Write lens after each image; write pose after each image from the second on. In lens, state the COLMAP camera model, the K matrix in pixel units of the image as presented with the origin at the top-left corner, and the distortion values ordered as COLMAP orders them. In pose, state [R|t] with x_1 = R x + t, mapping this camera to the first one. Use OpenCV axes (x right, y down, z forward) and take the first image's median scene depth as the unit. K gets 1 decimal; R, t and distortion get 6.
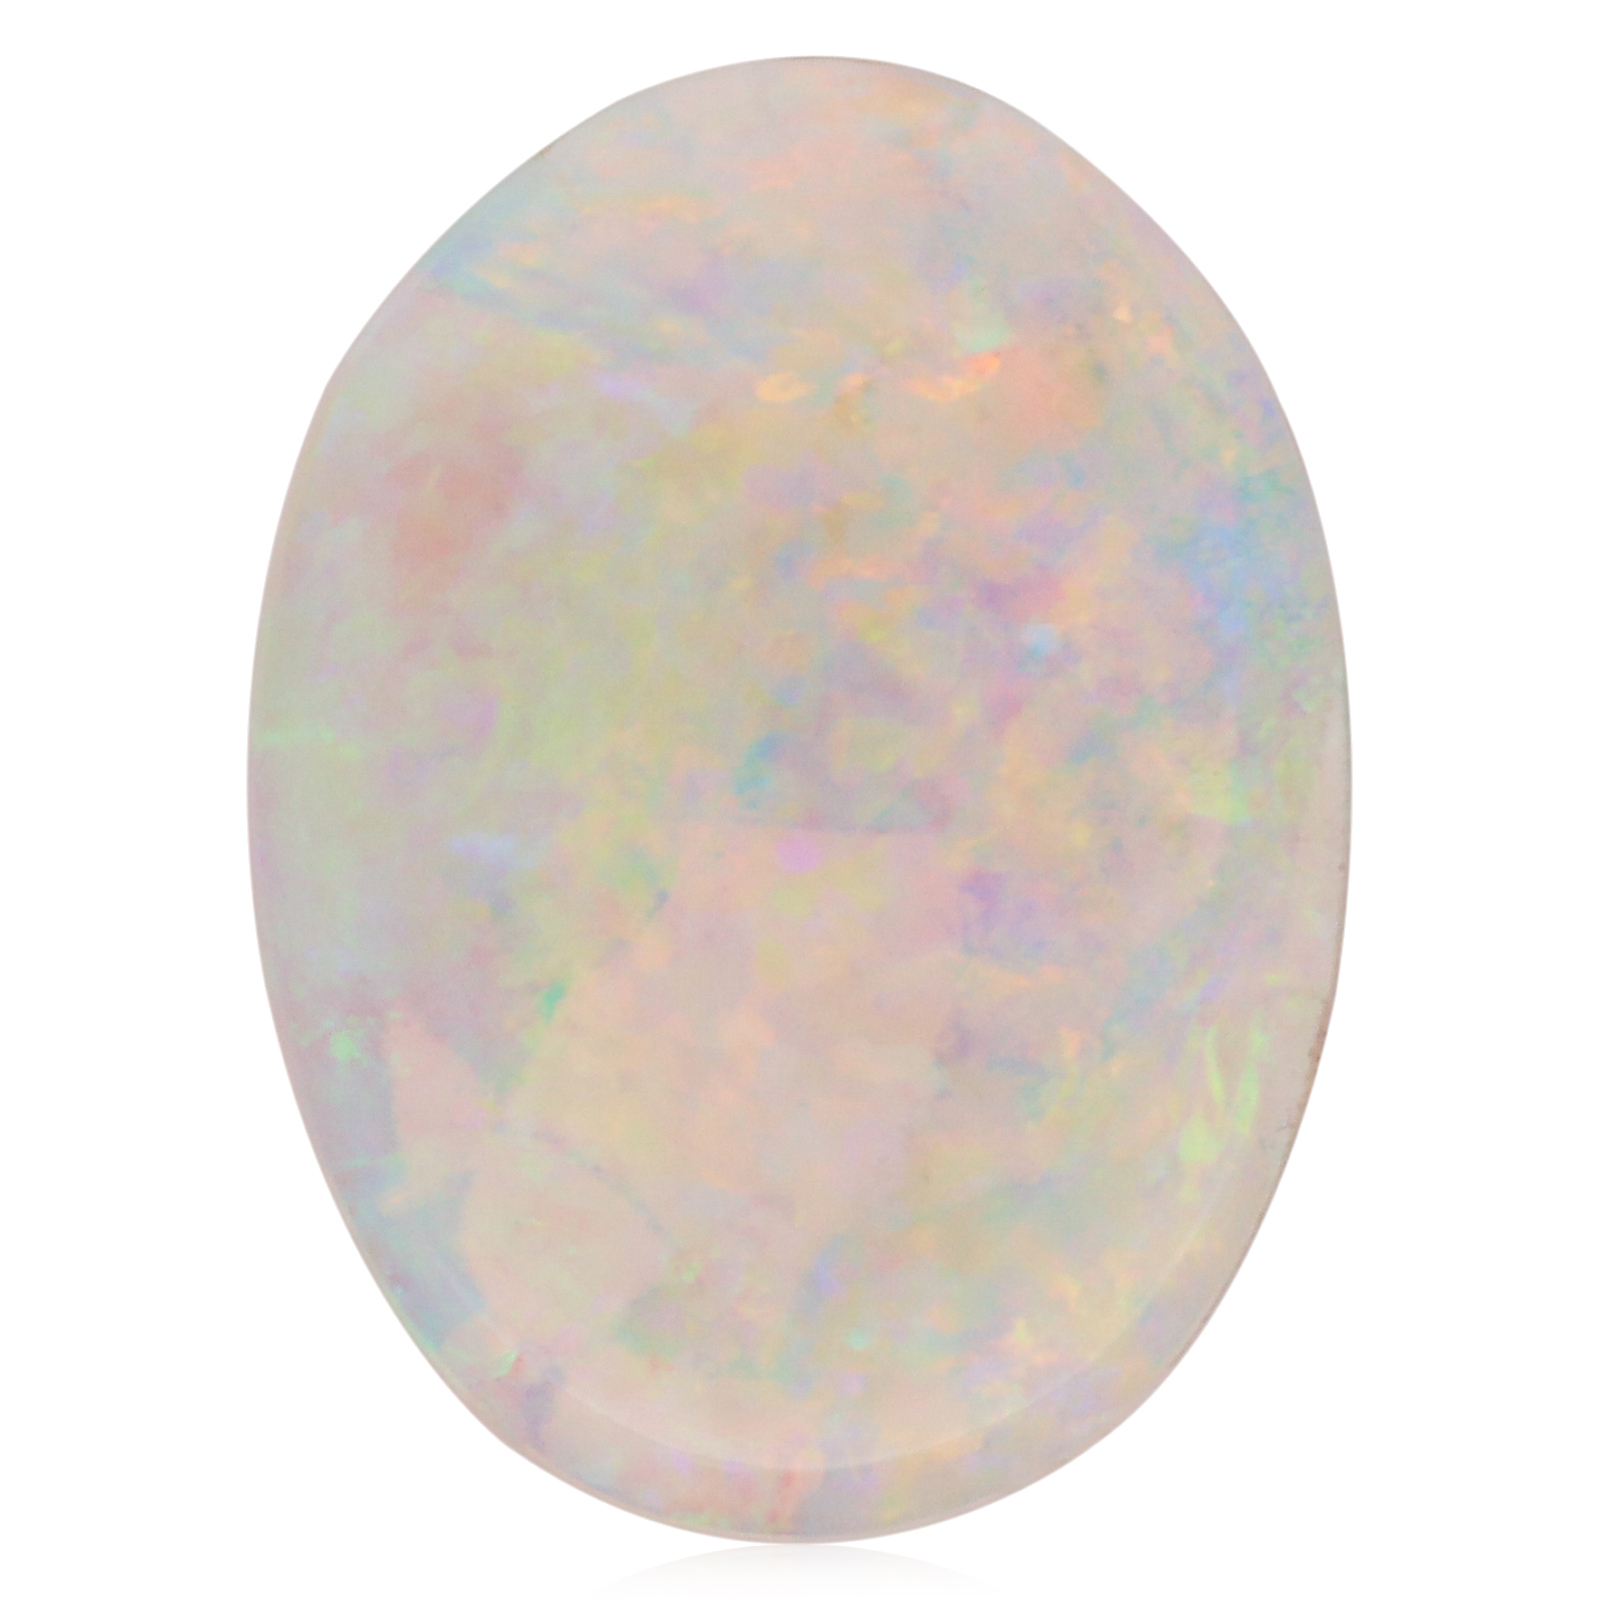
lens RADIAL K [[5716.3, 0, 805.5], [0, 5716.3, 801.1], [0, 0, 1]] dist [-0.089170, 0.000000]
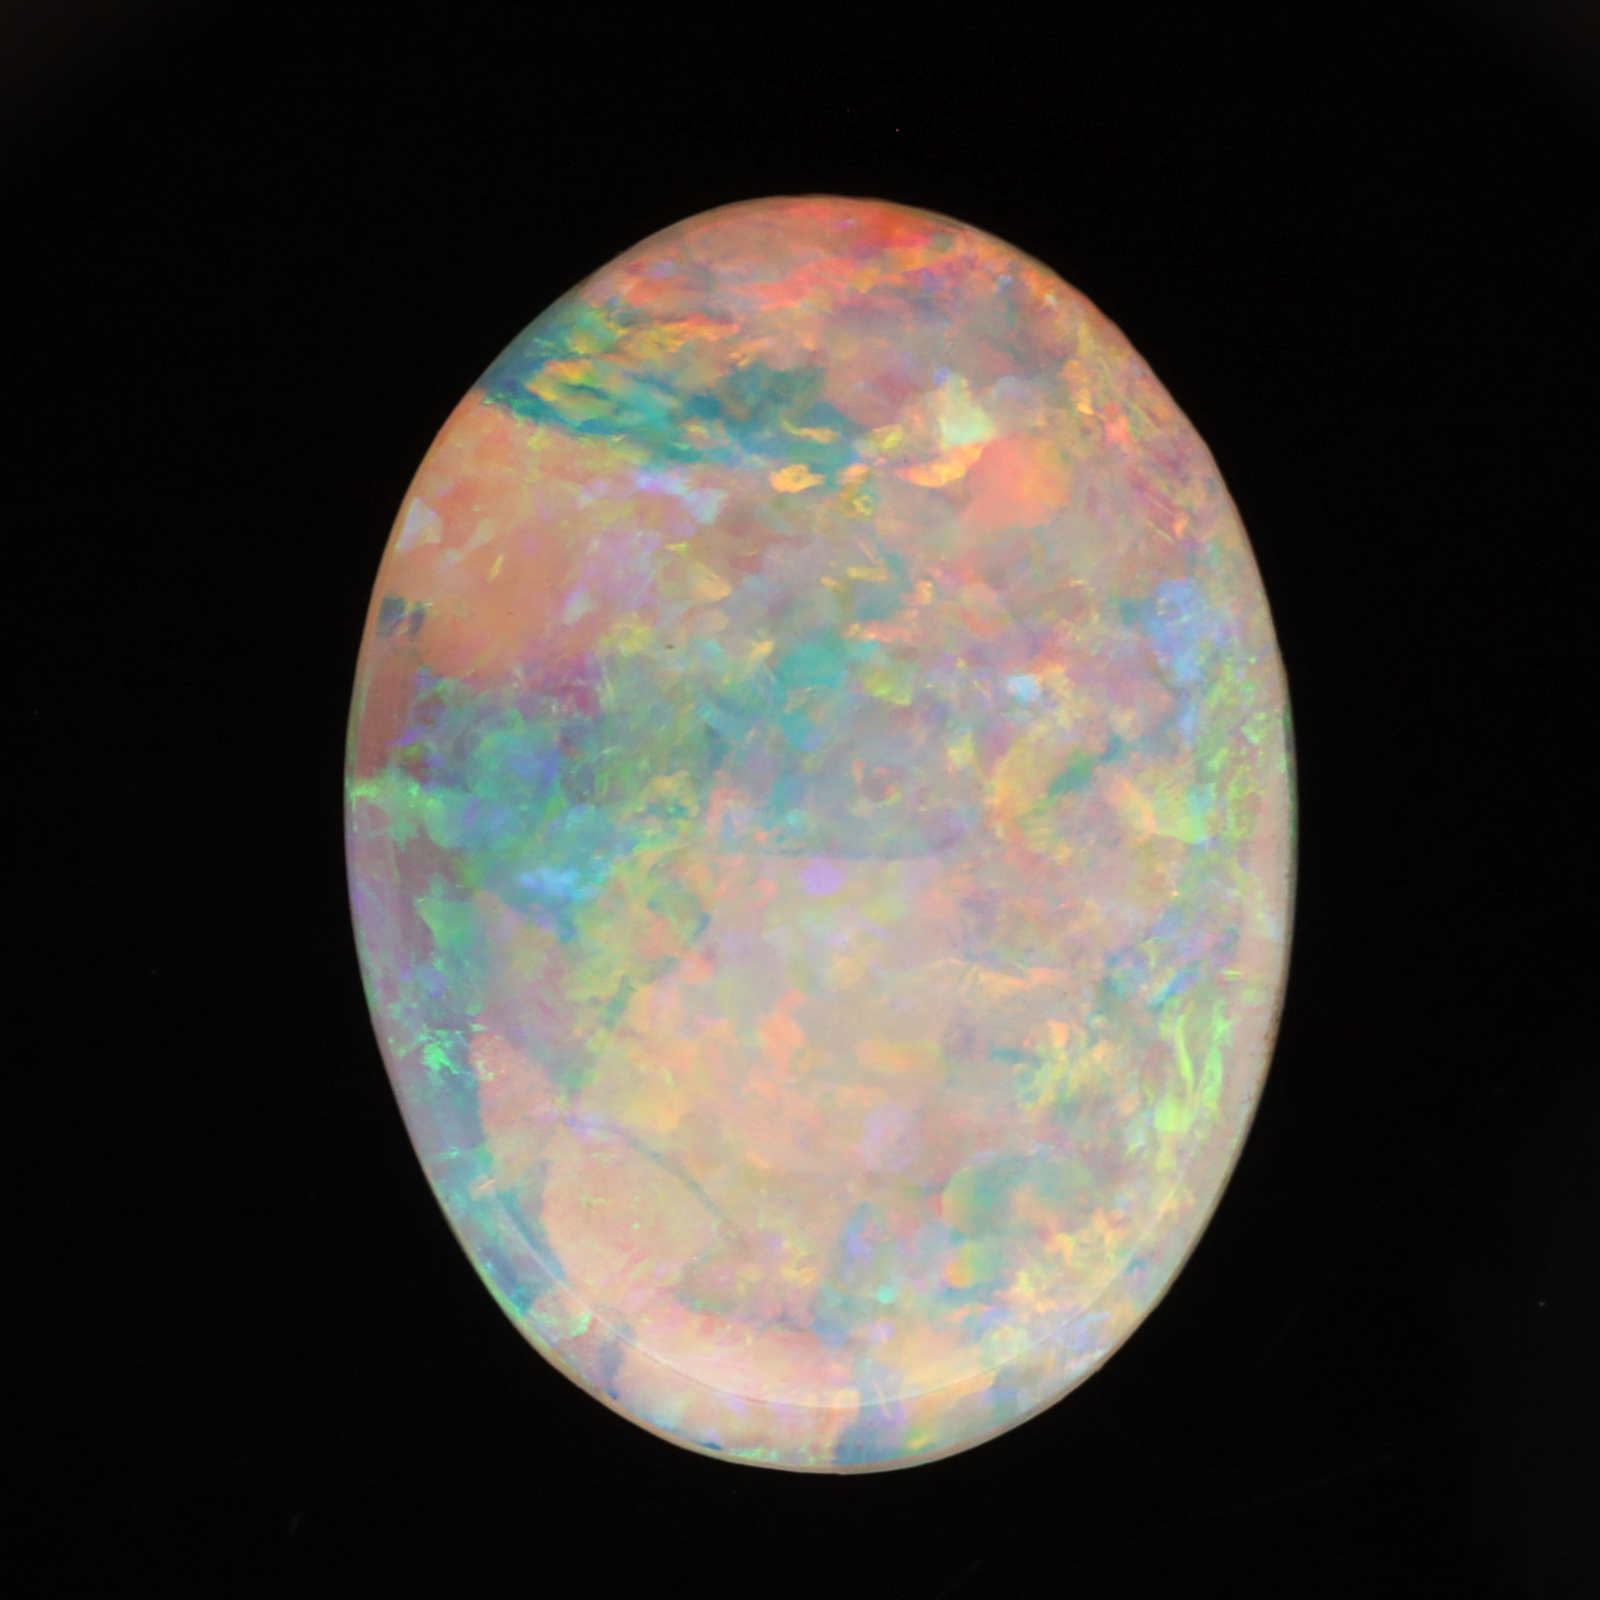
lens RADIAL K [[5716.3, 0, 796.8], [0, 5716.3, 799.8], [0, 0, 1]] dist [-0.089170, 0.000000]
pose [[0.999539, -0.030180, -0.003422, -0.001557], [0.030205, 0.999514, 0.007653, -0.015931], [0.003189, -0.007753, 0.999965, -0.163984]]
